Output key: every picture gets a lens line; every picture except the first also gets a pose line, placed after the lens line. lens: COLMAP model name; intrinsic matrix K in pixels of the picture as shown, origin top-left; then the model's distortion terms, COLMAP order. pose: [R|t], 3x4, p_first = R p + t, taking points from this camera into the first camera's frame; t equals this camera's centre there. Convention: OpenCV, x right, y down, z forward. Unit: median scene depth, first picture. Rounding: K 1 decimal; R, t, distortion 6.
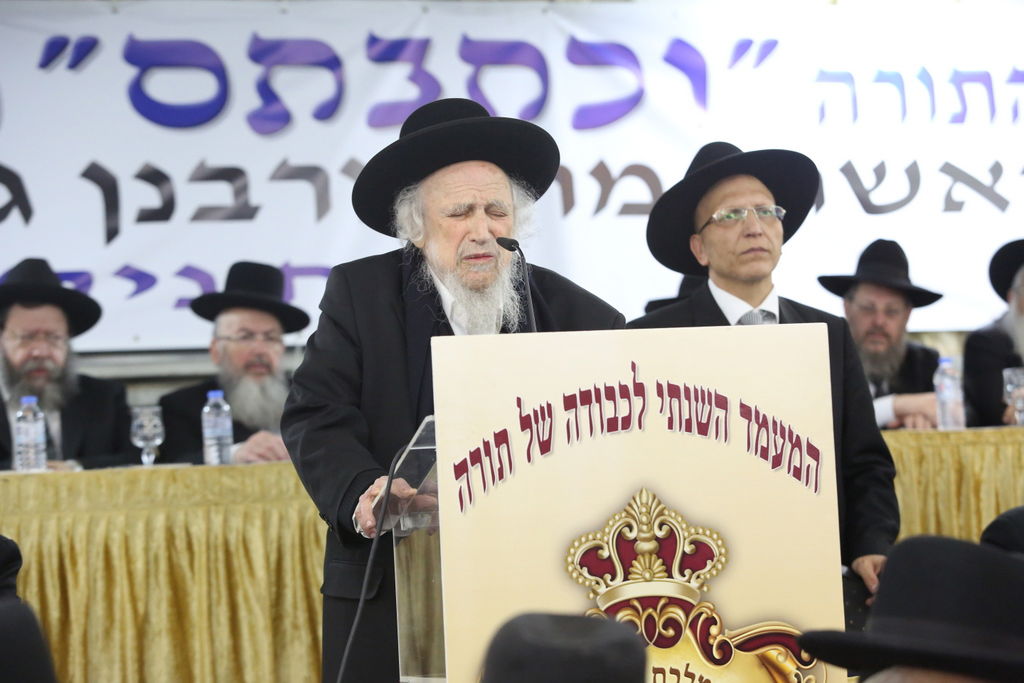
lens RADIAL K [[3169.1, 0, 511.4], [0, 3169.1, 352.1], [0, 0, 1]] dist [0.067692, 0.000000]
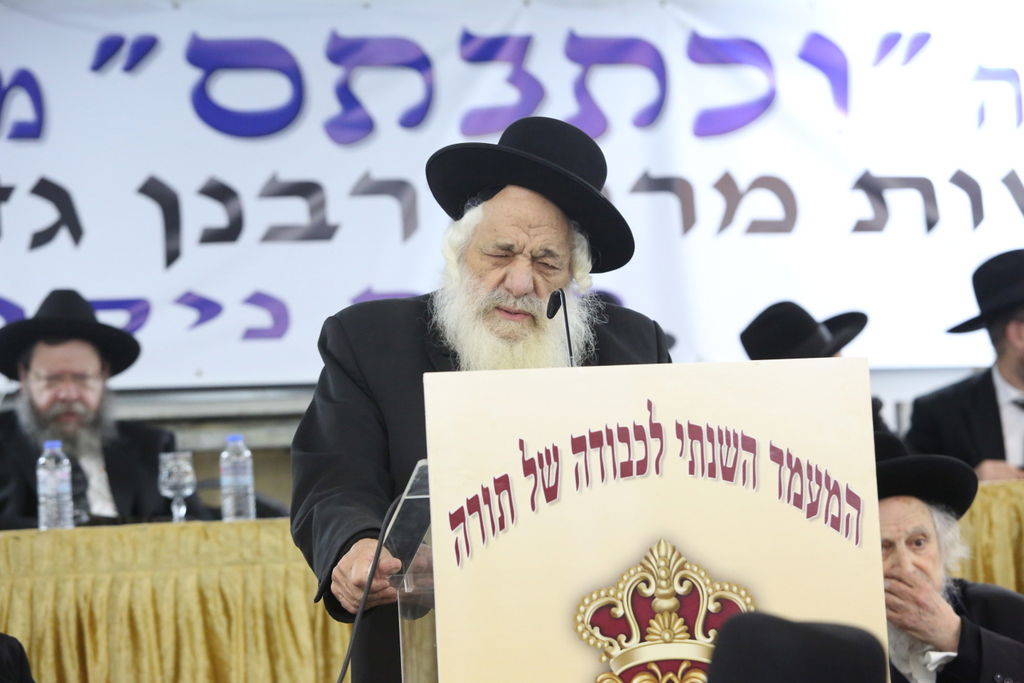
lens RADIAL K [[3645.5, 0, 525.7], [0, 3645.5, 310.0], [0, 0, 1]] dist [0.336015, 0.000000]
pose [[0.998600, -0.003393, -0.052784, 0.057500], [0.002283, 0.999775, -0.021072, -0.000764], [0.052843, 0.020922, 0.998384, -0.045163]]
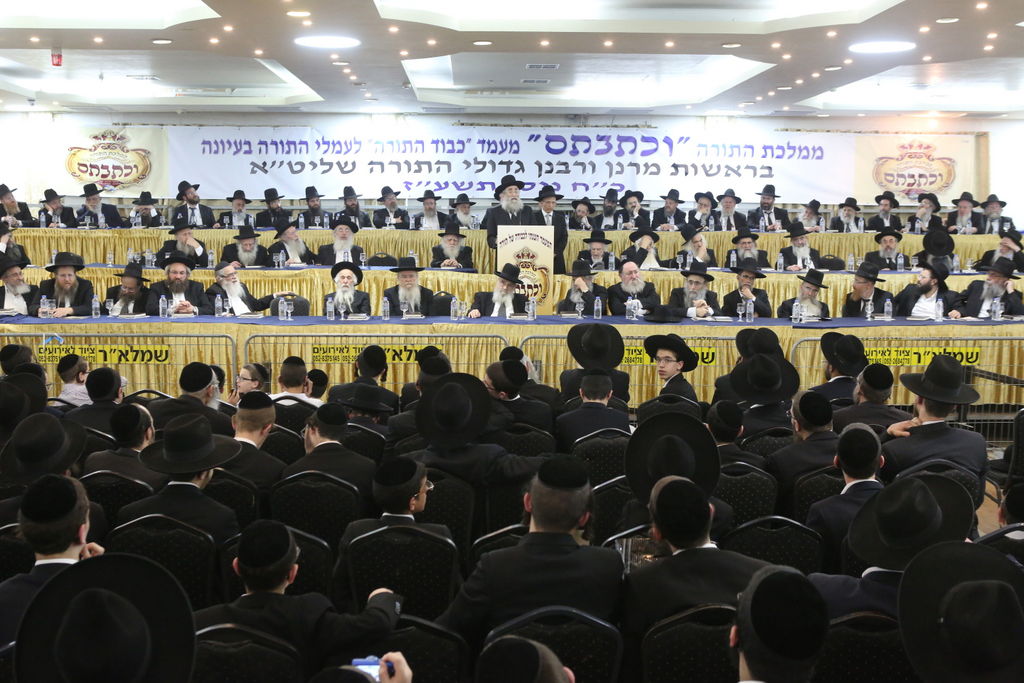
lens RADIAL K [[1142.6, 0, 511.3], [0, 1142.6, 345.1], [0, 0, 1]] dist [-0.016503, 0.000000]
pose [[0.948412, 0.101210, -0.300451, 0.833663], [-0.044727, 0.980911, 0.189244, -0.236177], [0.313870, -0.166043, 0.934834, -1.554832]]
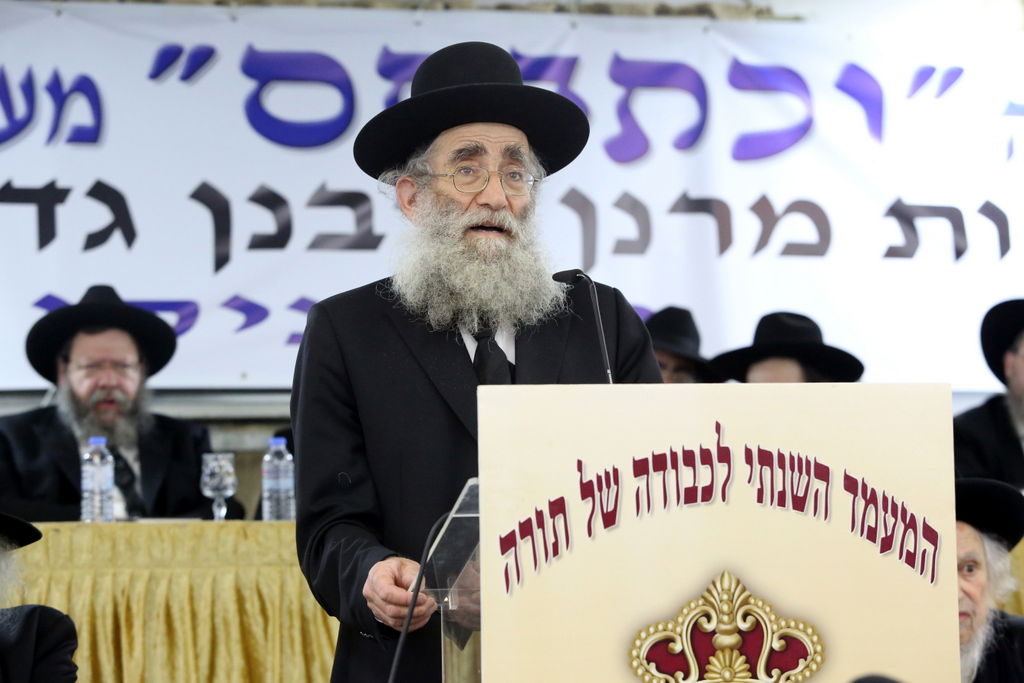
lens RADIAL K [[3301.0, 0, 508.2], [0, 3301.0, 343.8], [0, 0, 1]] dist [-0.002682, 0.000000]
pose [[0.997547, 0.028375, -0.063984, 0.037967], [-0.029413, 0.999450, -0.015344, -0.002558], [0.063513, 0.017189, 0.997833, 0.114468]]
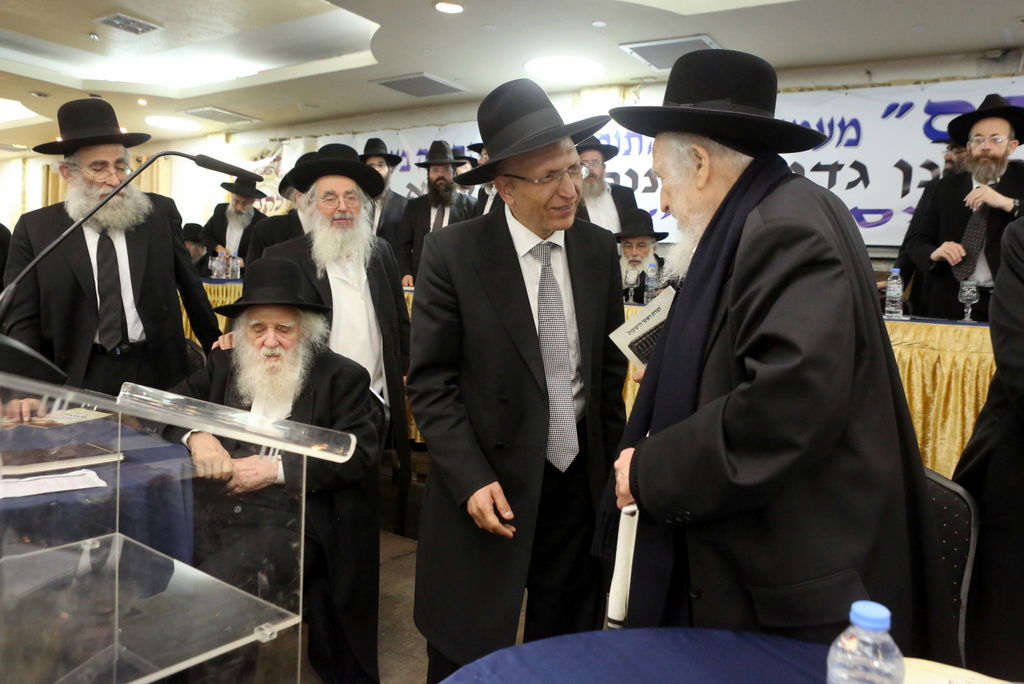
lens RADIAL K [[755.6, 0, 557.1], [0, 755.6, 319.7], [0, 0, 1]] dist [-0.089455, 0.052843]
pose [[0.621167, 0.125659, -0.773538, 0.271612], [-0.038479, 0.990761, 0.130047, -0.015993], [0.782733, -0.051016, 0.620263, 1.020662]]
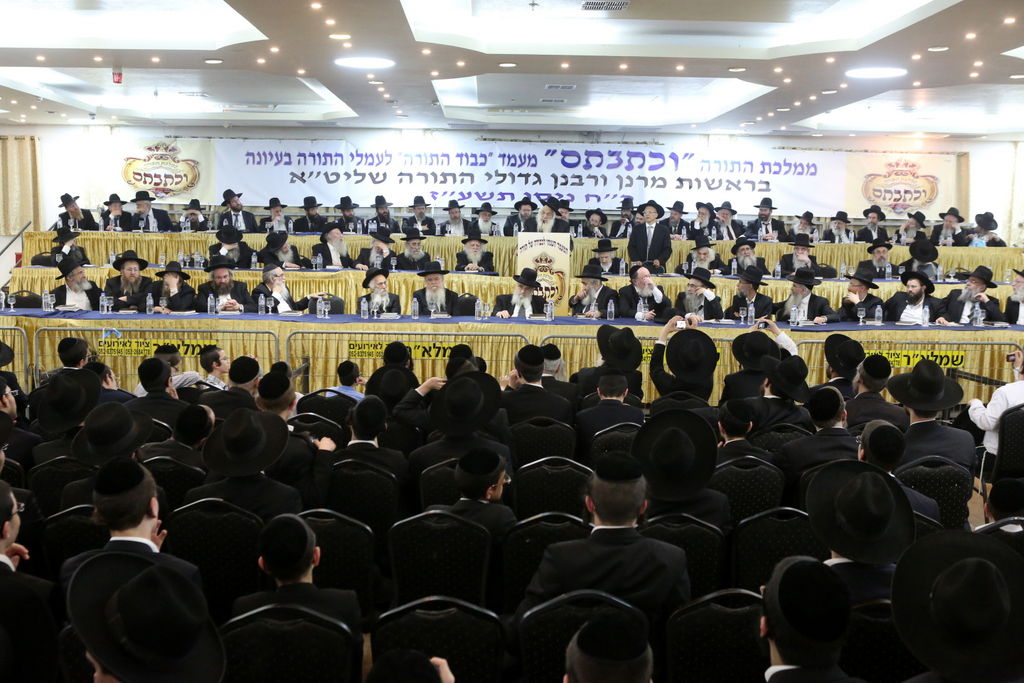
lens RADIAL K [[1047.9, 0, 511.1], [0, 1047.9, 344.7], [0, 0, 1]] dist [-0.039245, 0.000000]
pose [[0.943824, 0.113238, -0.310440, 0.812565], [-0.054405, 0.979882, 0.192020, -0.235082], [0.325938, -0.164343, 0.930997, -1.547123]]
